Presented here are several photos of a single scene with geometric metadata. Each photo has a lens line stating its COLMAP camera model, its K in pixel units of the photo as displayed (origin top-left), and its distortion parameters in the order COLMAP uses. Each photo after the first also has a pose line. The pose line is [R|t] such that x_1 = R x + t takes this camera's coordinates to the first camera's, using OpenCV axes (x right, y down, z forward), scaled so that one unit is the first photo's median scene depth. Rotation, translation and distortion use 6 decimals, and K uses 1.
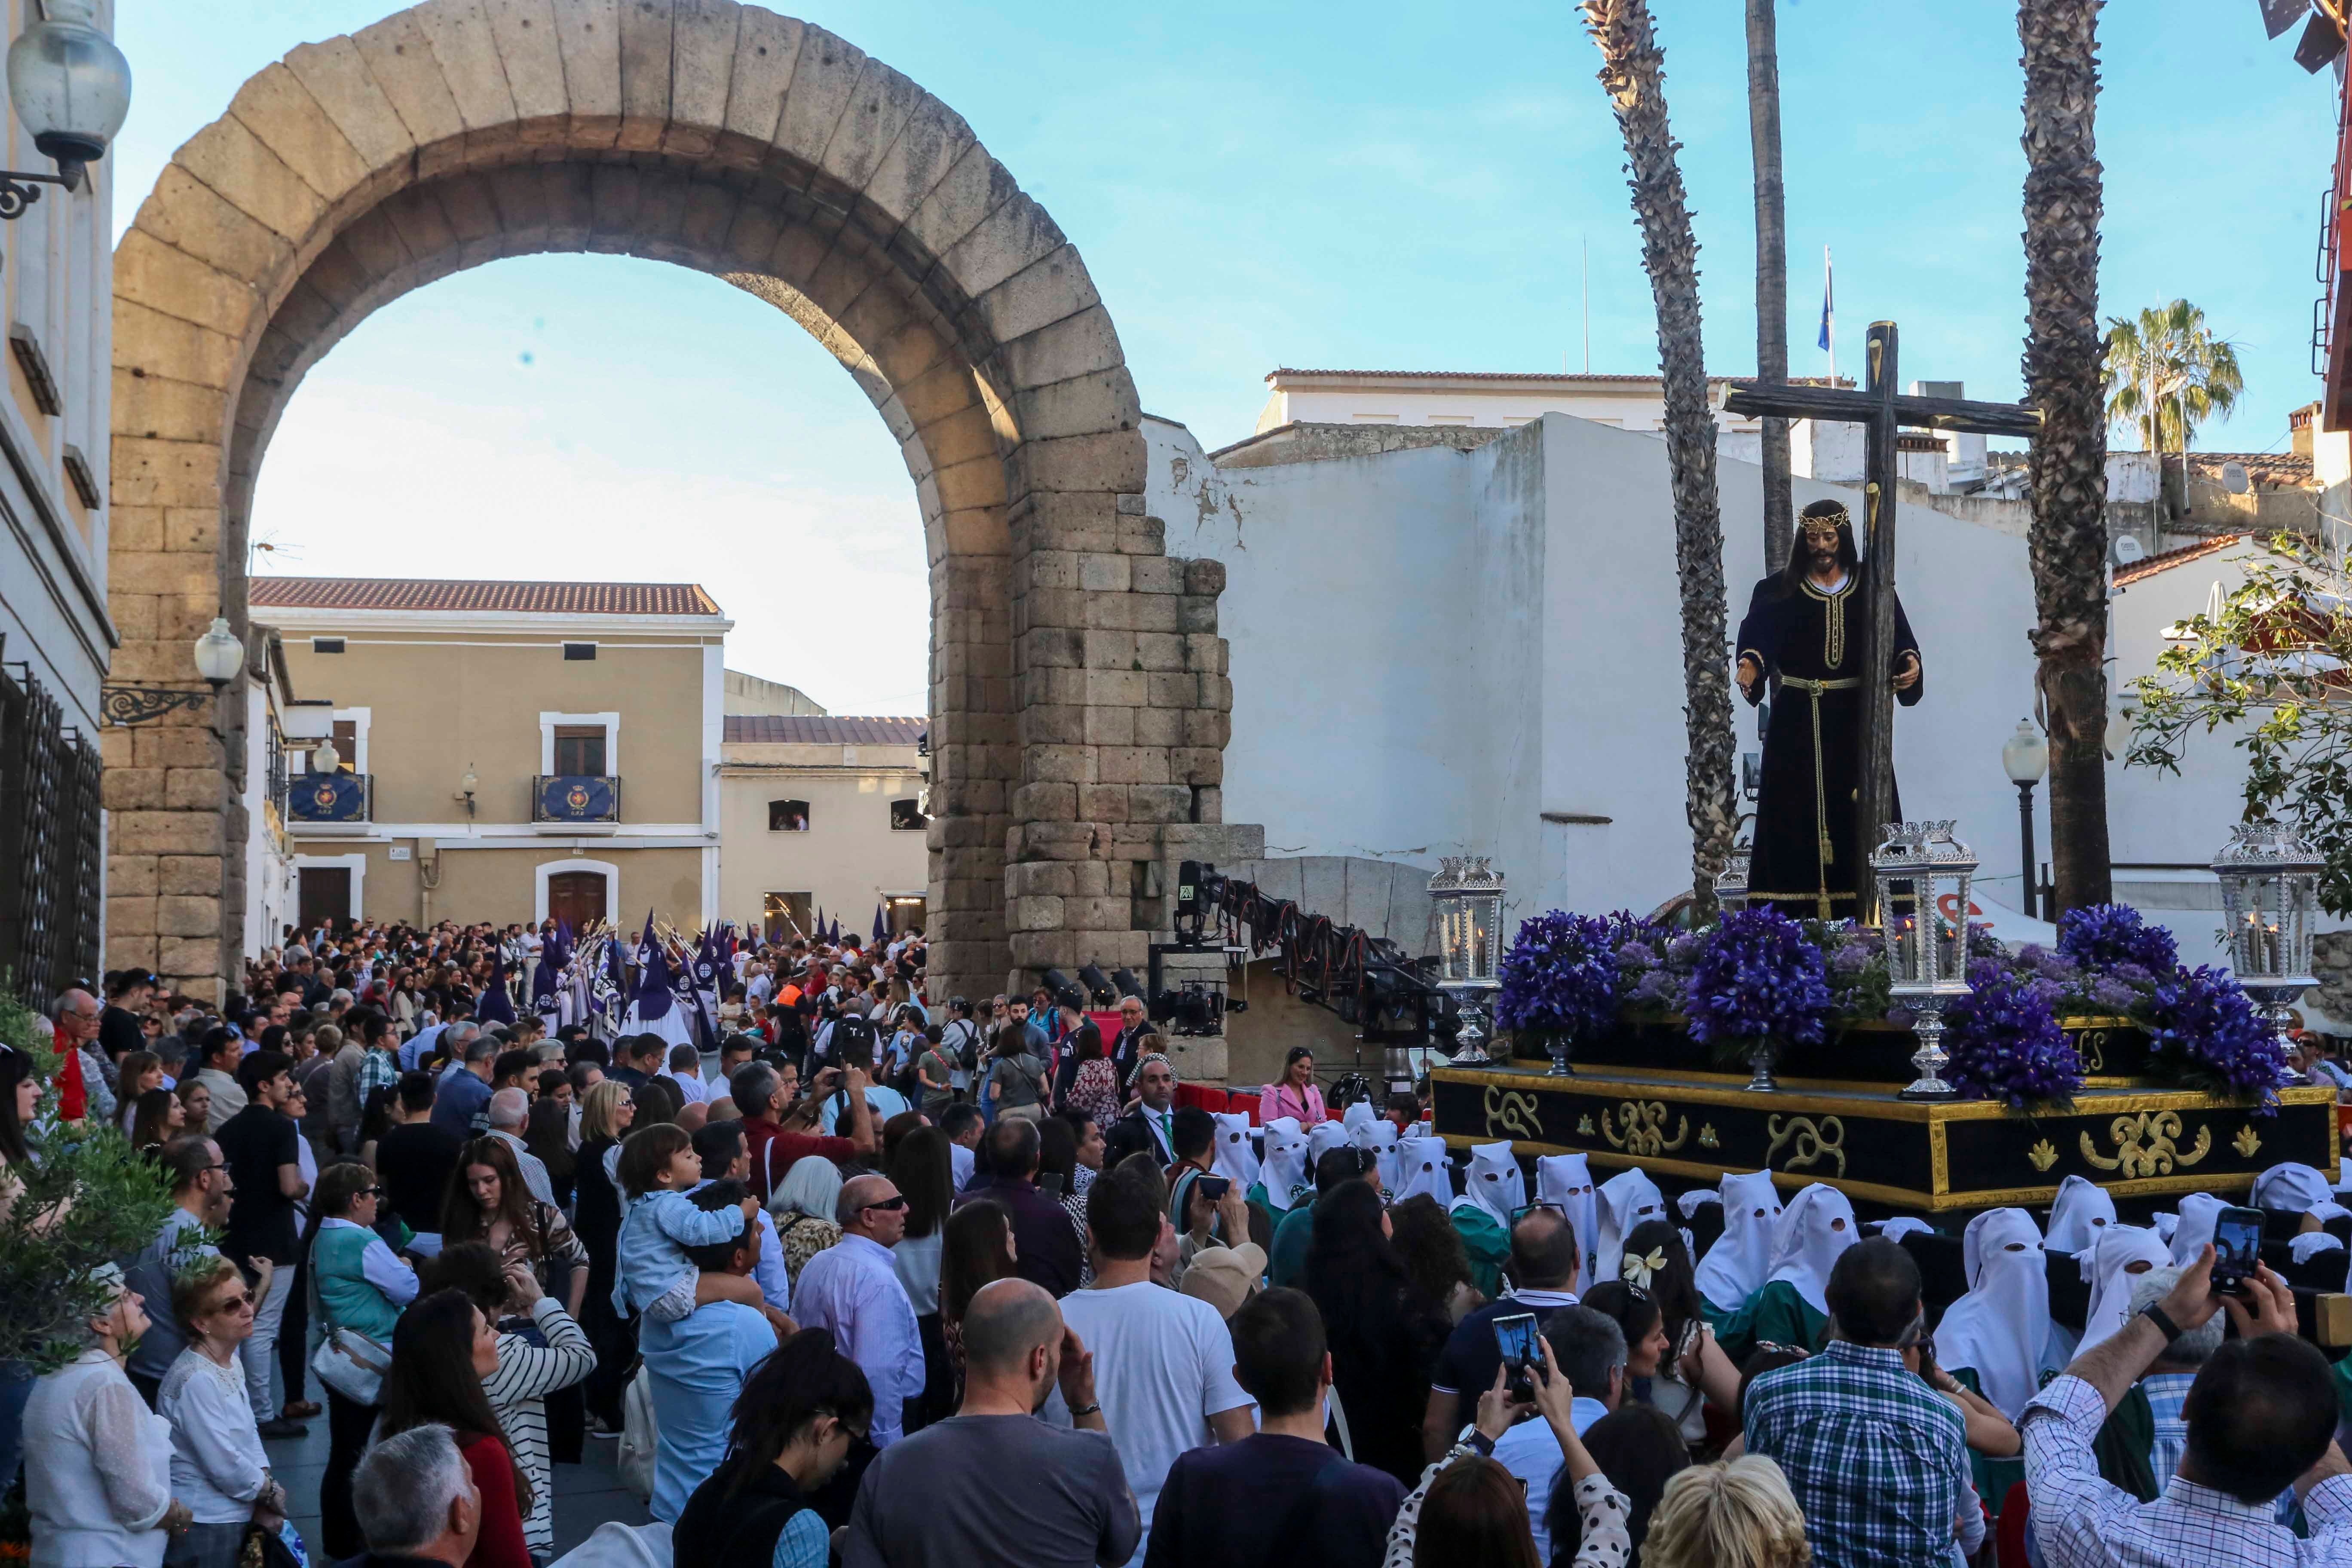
lens RADIAL K [[2582.9, 0, 1165.0], [0, 2582.9, 799.7], [0, 0, 1]] dist [0.053772, 0.000000]
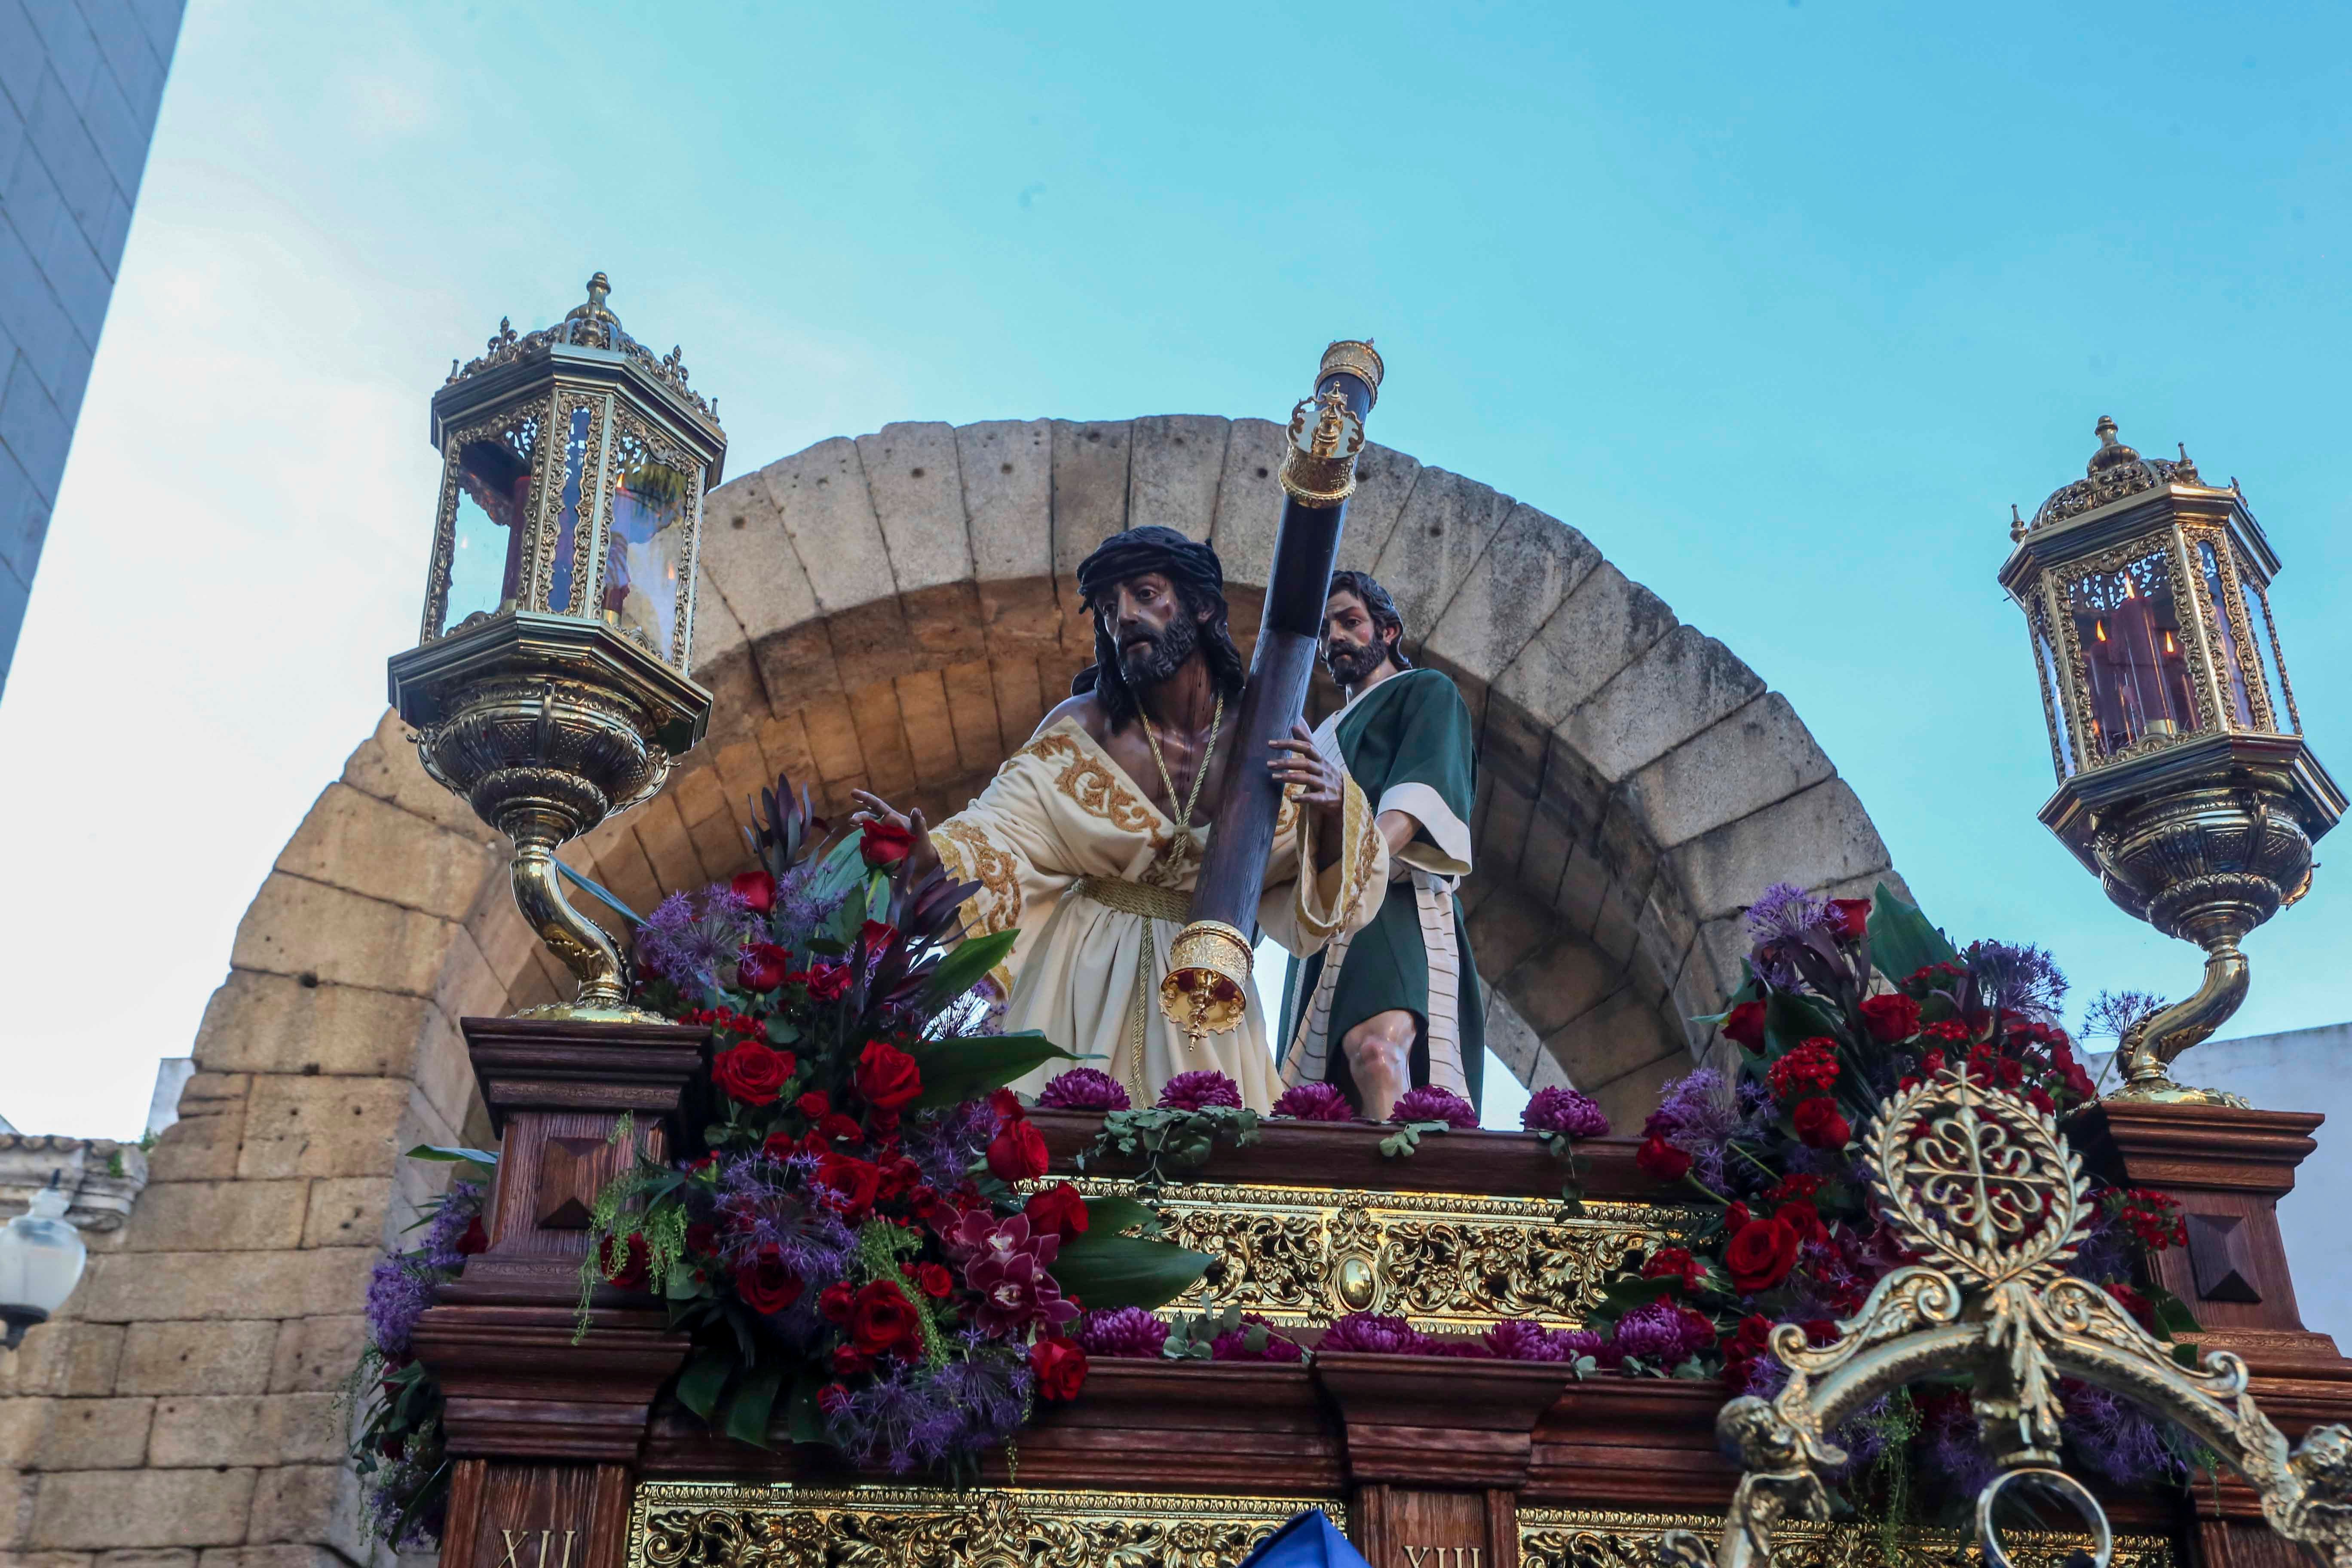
lens RADIAL K [[2548.1, 0, 1161.1], [0, 2548.1, 770.6], [0, 0, 1]] dist [0.047055, 0.000000]
pose [[0.947592, -0.138621, -0.287843, -0.003010], [0.007569, 0.910453, -0.413543, 0.048651], [0.319393, 0.389692, 0.863787, 0.456650]]
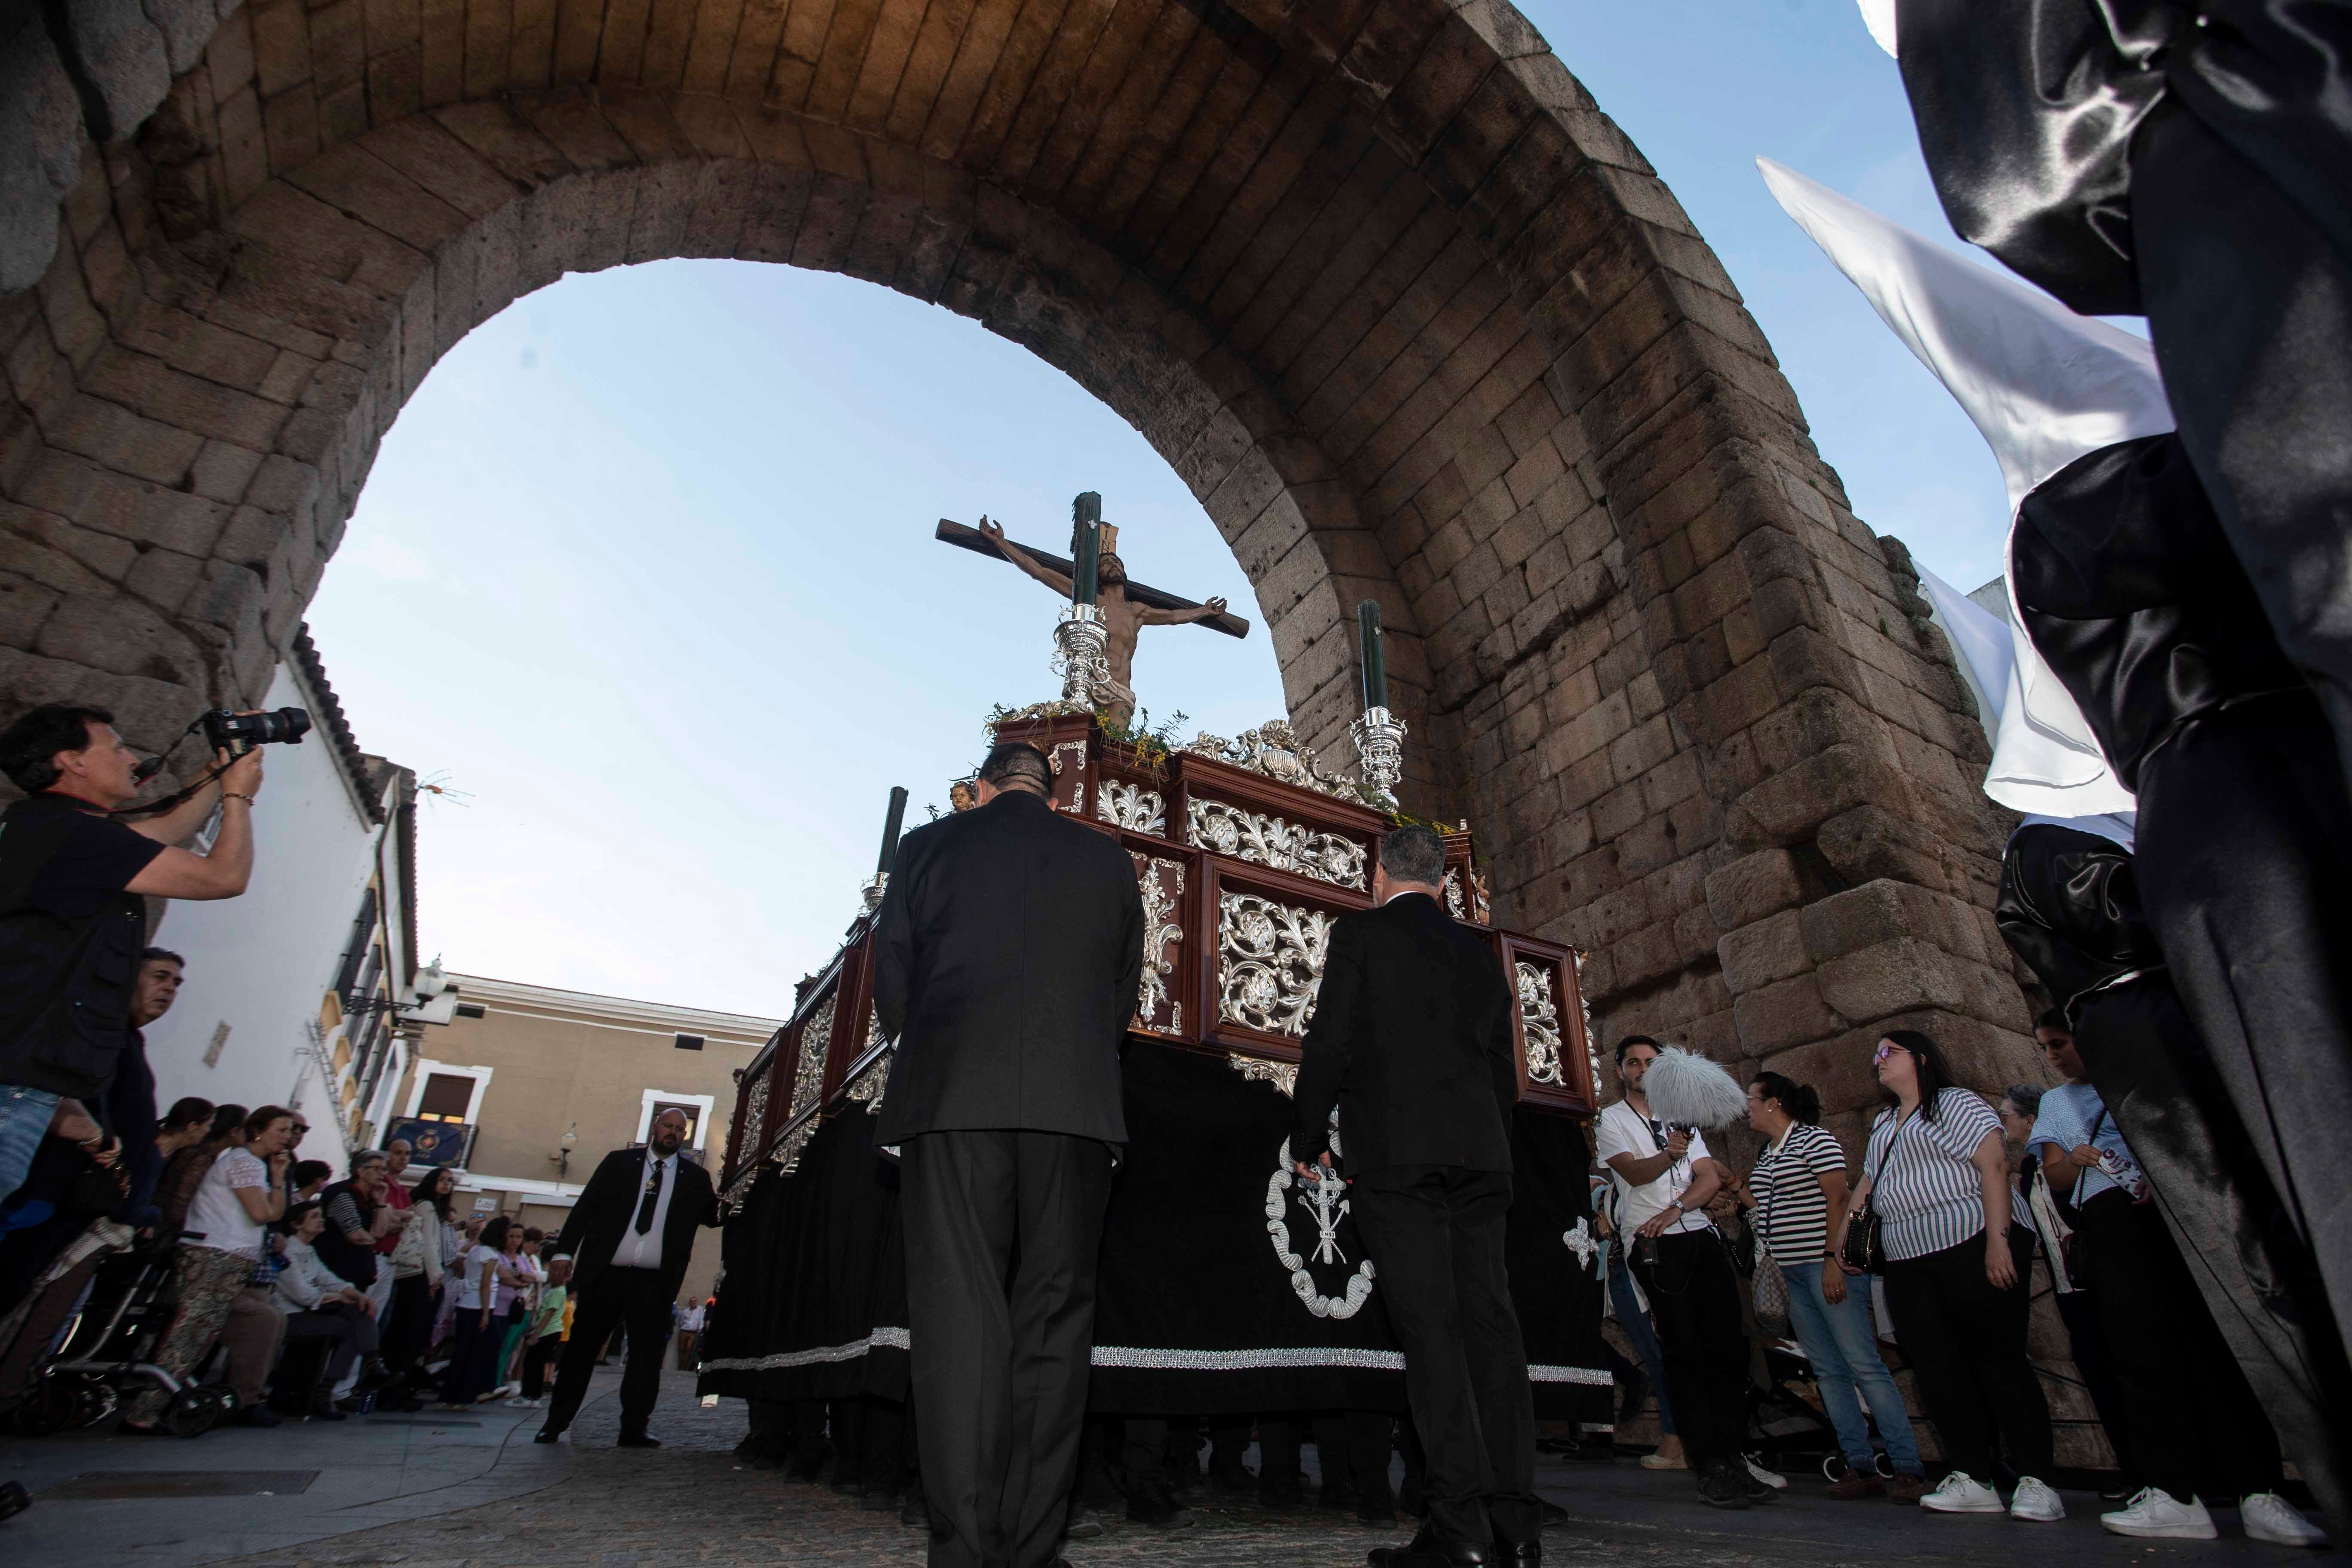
lens RADIAL K [[1145.7, 0, 1171.6], [0, 1145.7, 789.3], [0, 0, 1]] dist [-0.057134, 0.016951]
pose [[0.974582, 0.124683, 0.186131, -0.227050], [-0.031797, 0.899393, -0.435982, 0.107661], [-0.221765, 0.418982, 0.880497, 0.829749]]
